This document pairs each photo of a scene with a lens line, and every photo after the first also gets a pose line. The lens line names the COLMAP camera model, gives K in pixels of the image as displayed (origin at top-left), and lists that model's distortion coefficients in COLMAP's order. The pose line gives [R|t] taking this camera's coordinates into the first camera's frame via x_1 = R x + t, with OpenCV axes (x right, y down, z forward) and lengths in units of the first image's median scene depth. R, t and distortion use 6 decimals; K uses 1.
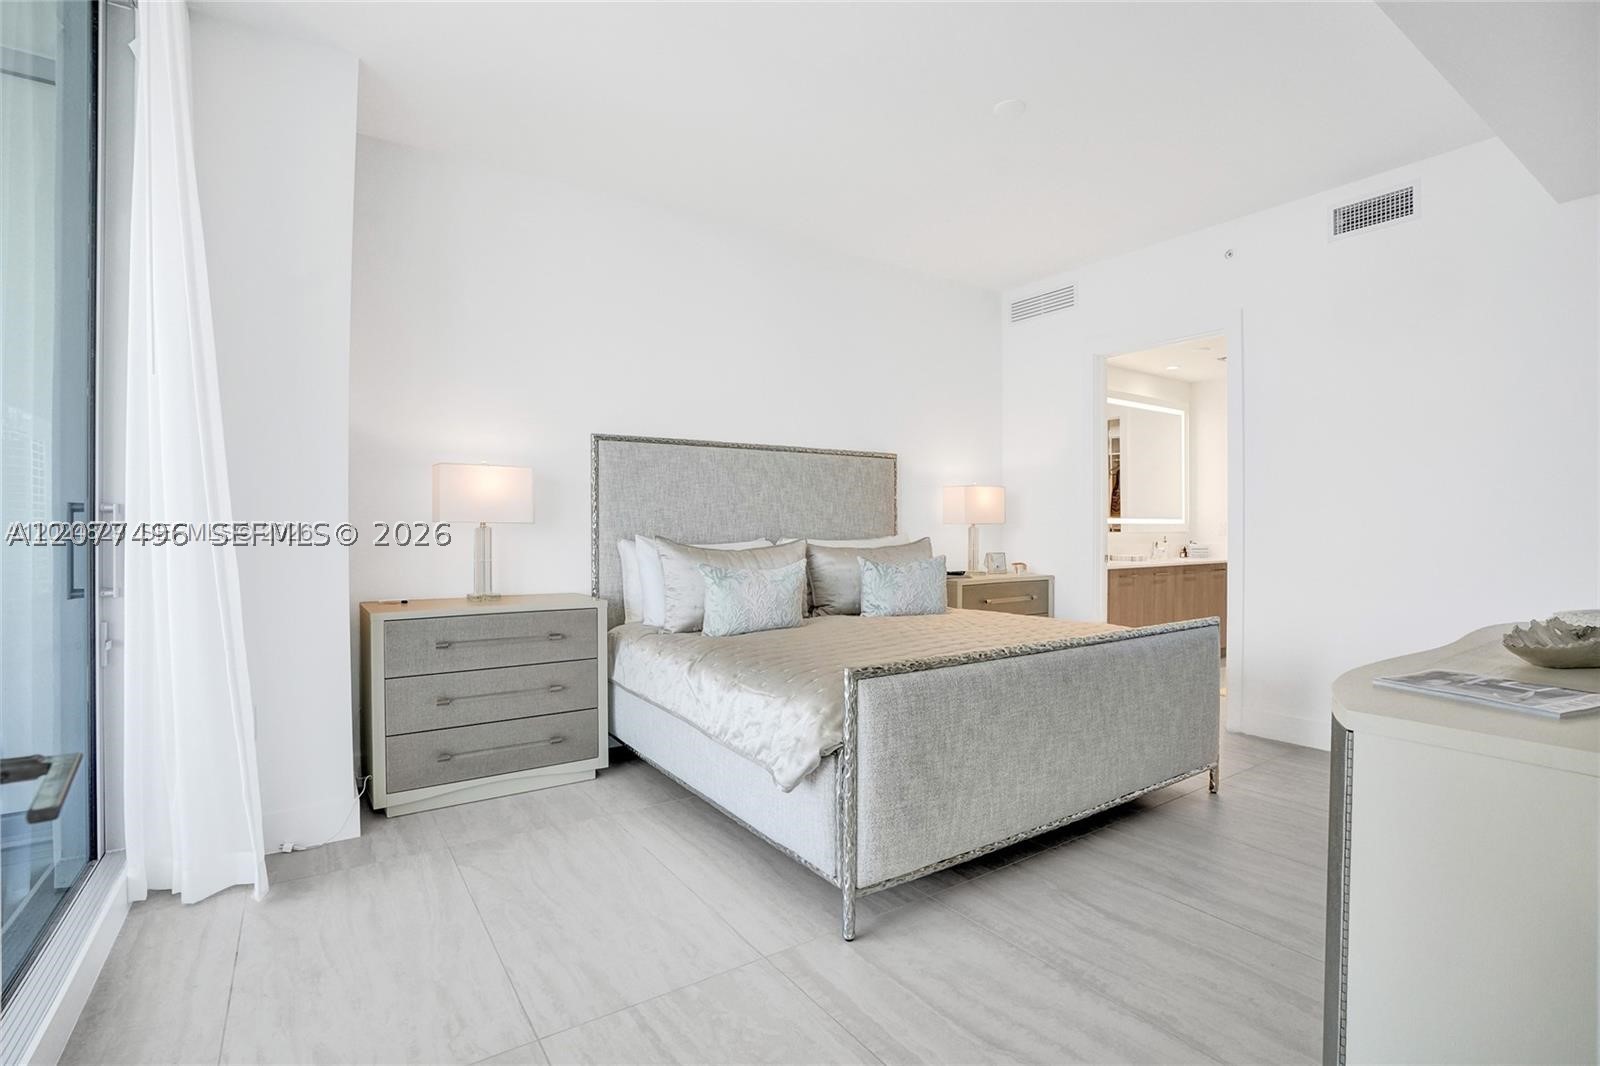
lens RADIAL K [[720.9, 0, 813.2], [0, 720.9, 535.2], [0, 0, 1]] dist [-0.006950, 0.004663]
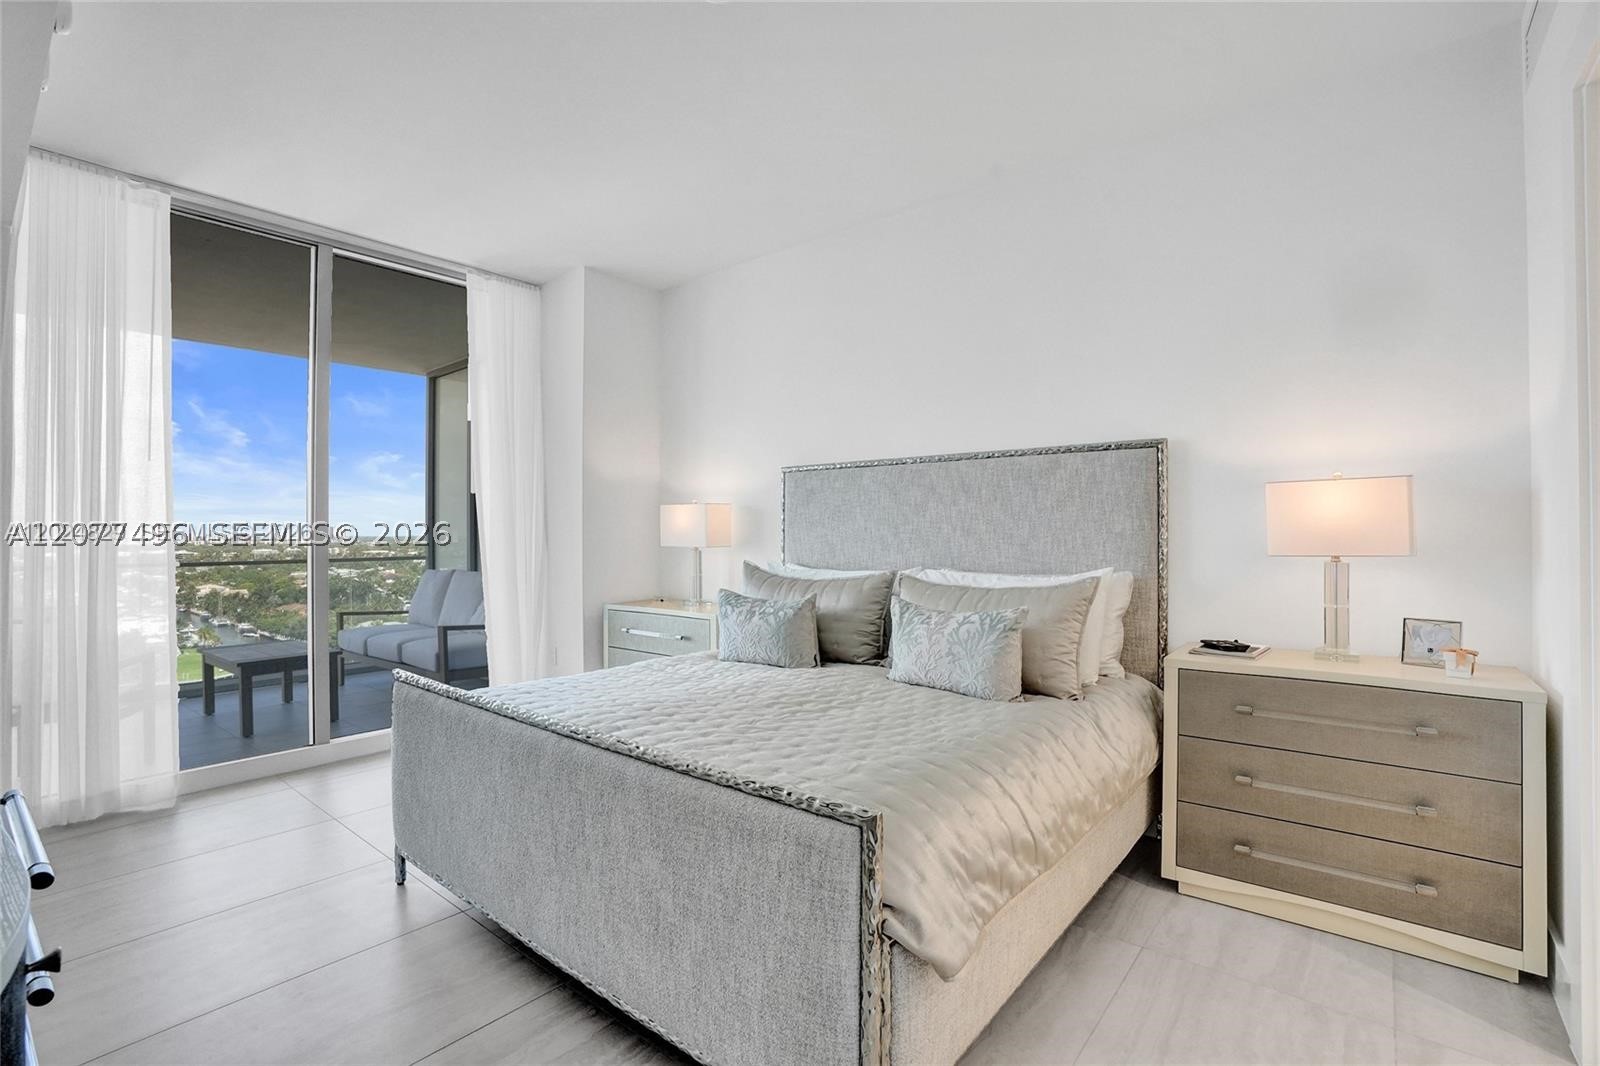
lens RADIAL K [[720.9, 0, 802.3], [0, 720.9, 525.1], [0, 0, 1]] dist [-0.006950, 0.004663]
pose [[0.266430, -0.008194, -0.963819, 0.714854], [-0.009247, 0.999896, -0.011057, -0.034667], [0.963810, 0.011859, 0.266327, 0.641124]]
